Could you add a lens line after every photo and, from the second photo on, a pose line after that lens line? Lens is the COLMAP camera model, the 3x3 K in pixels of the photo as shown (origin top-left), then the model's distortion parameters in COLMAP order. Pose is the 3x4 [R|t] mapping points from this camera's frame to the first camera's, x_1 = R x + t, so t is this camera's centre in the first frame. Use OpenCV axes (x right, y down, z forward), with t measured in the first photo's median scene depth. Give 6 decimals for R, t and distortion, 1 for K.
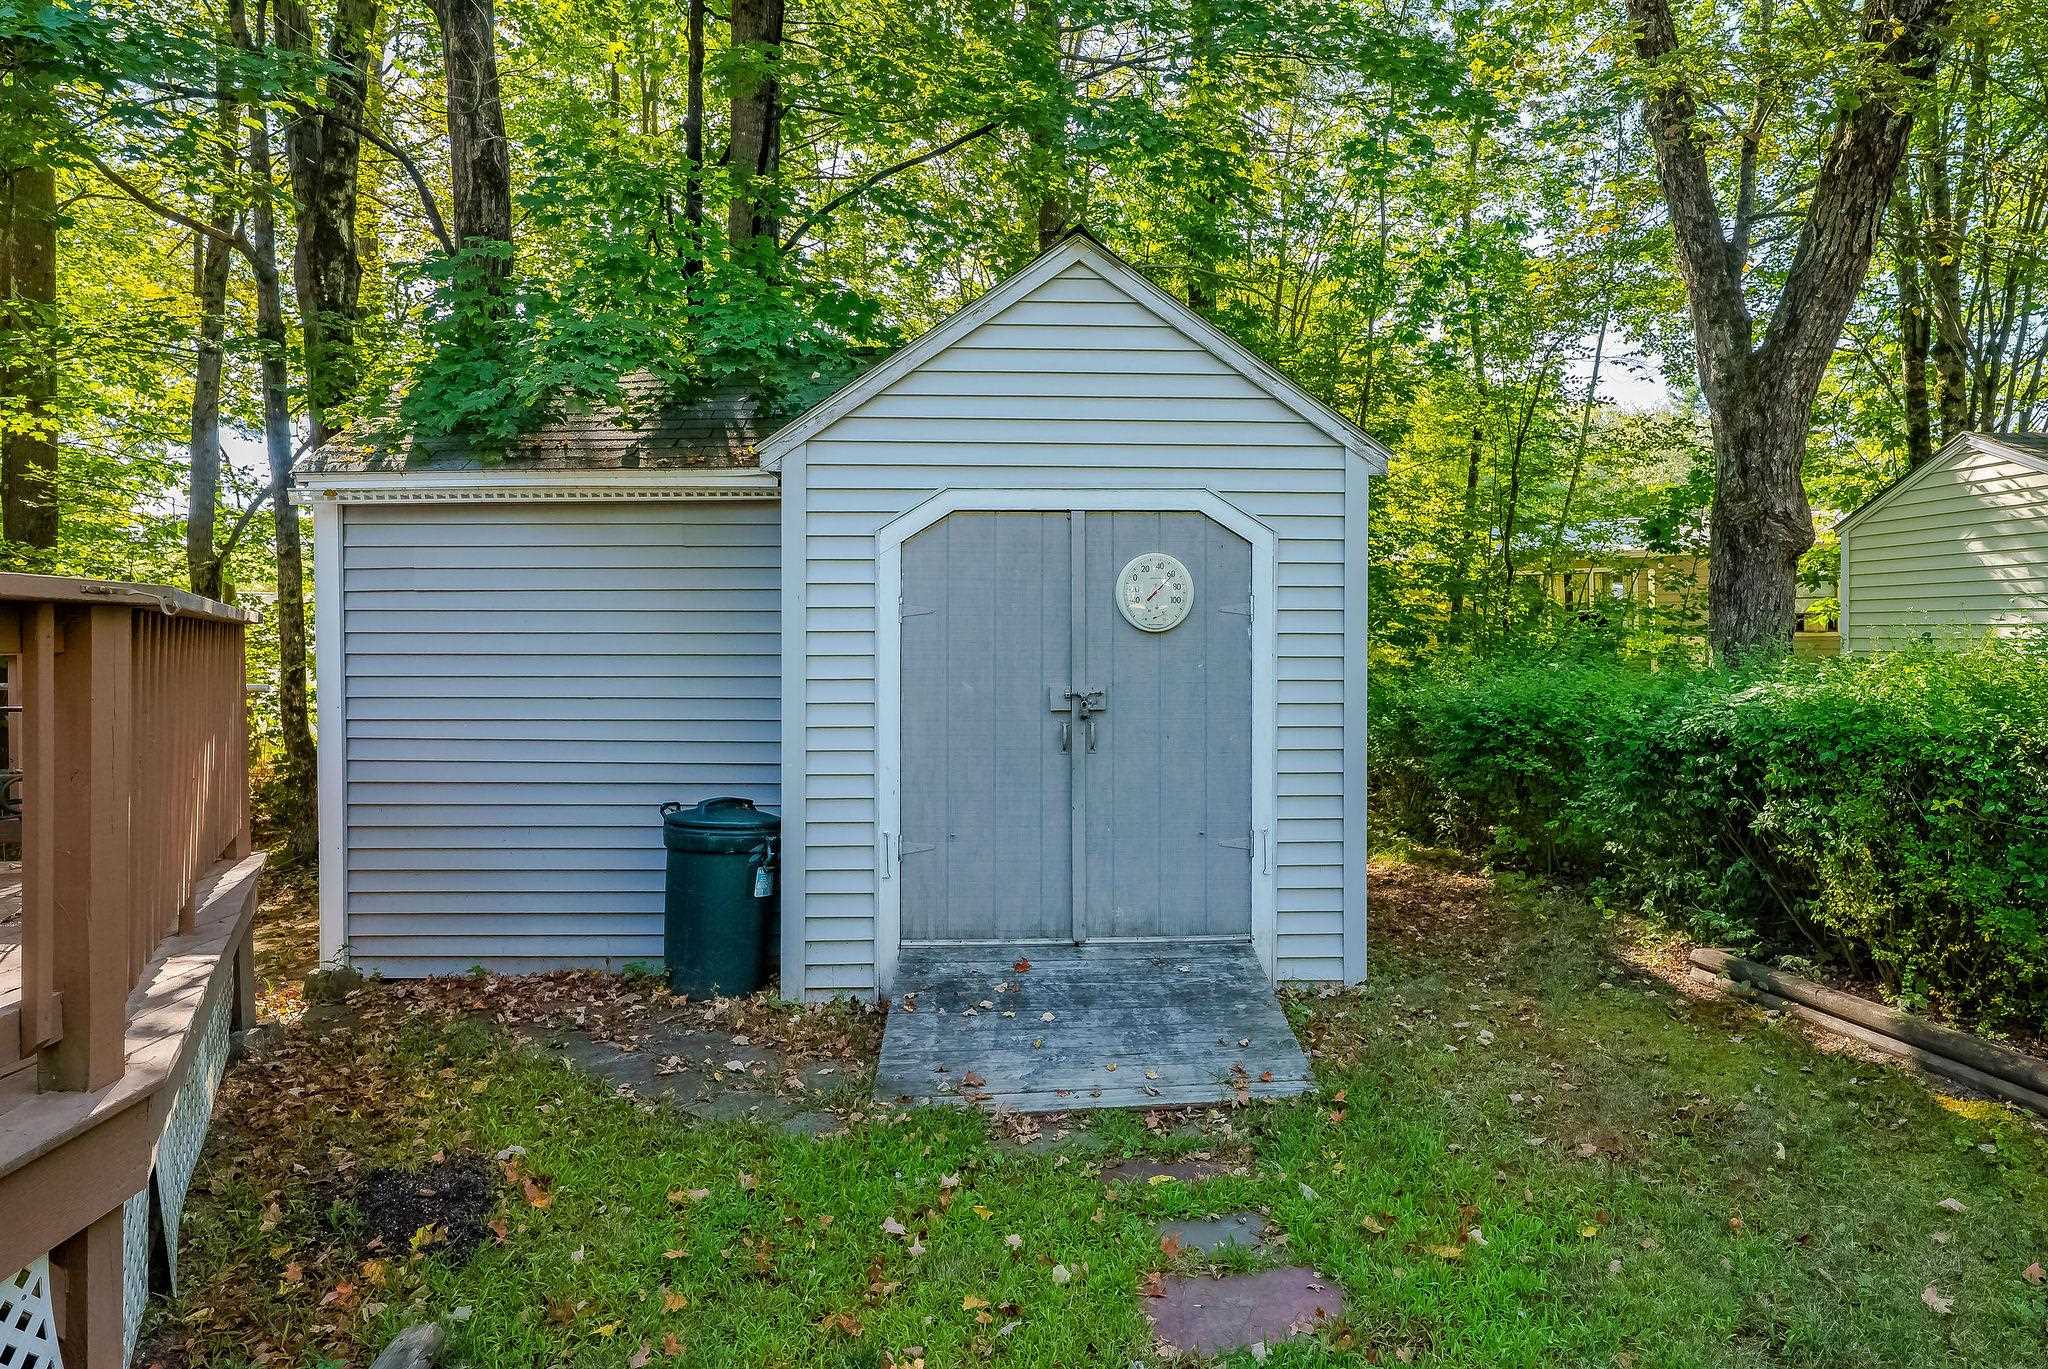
lens RADIAL K [[1155.3, 0, 1022.0], [0, 1155.3, 641.3], [0, 0, 1]] dist [0.000315, 0.000458]
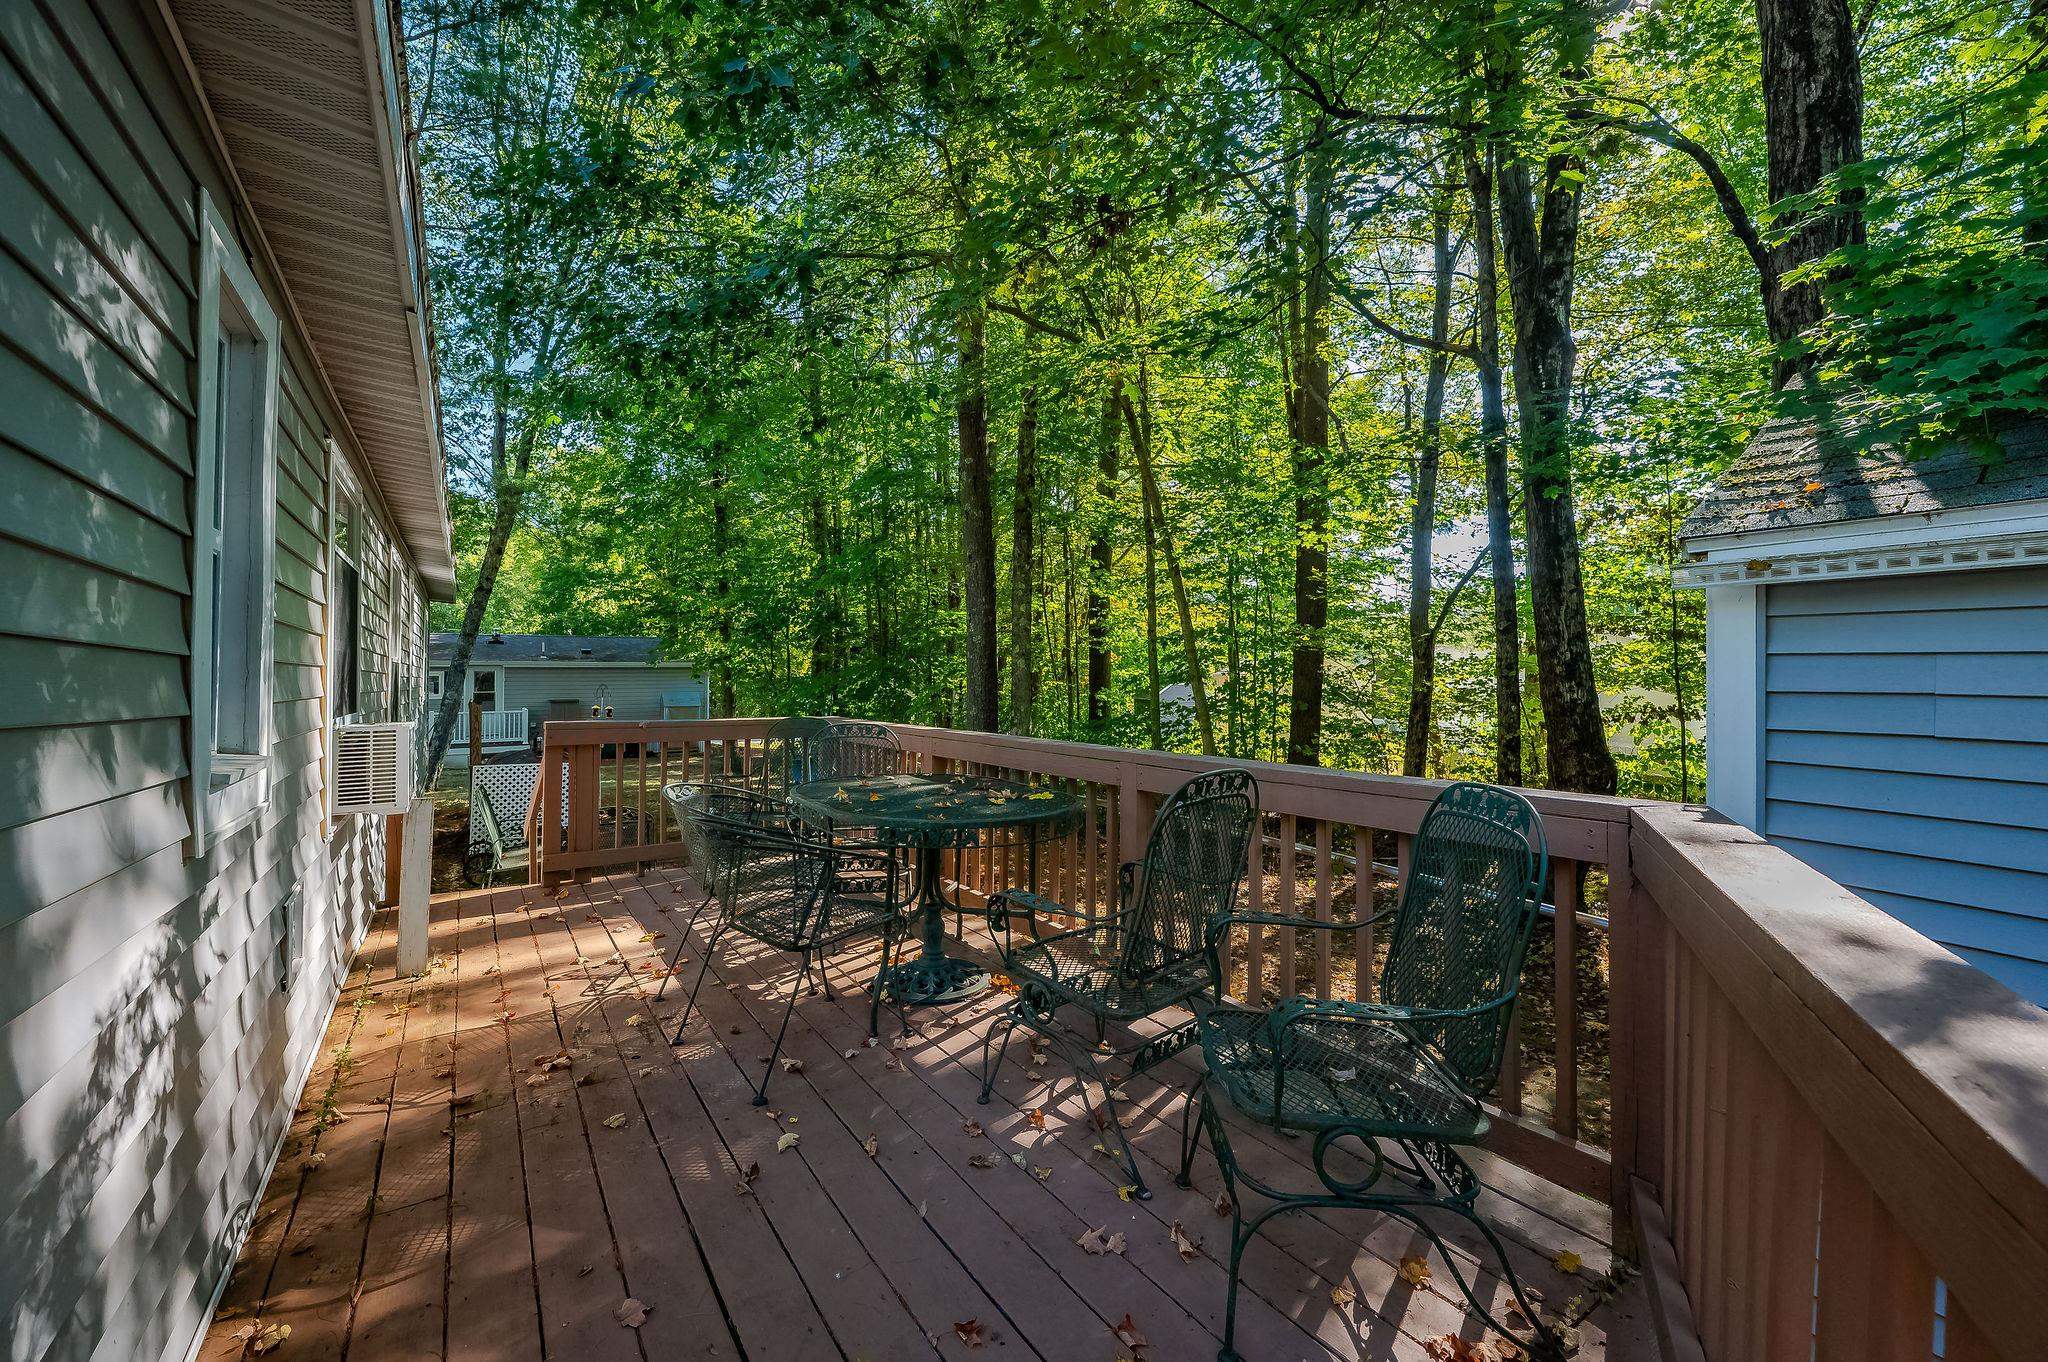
lens RADIAL K [[847.9, 0, 1024.0], [0, 847.9, 681.0], [0, 0, 1]] dist [-0.000081, -0.000001]
pose [[0.515184, 0.019370, -0.856861, -0.173937], [-0.014725, 0.999797, 0.013748, -0.029198], [0.856953, 0.005534, 0.515365, 0.190414]]
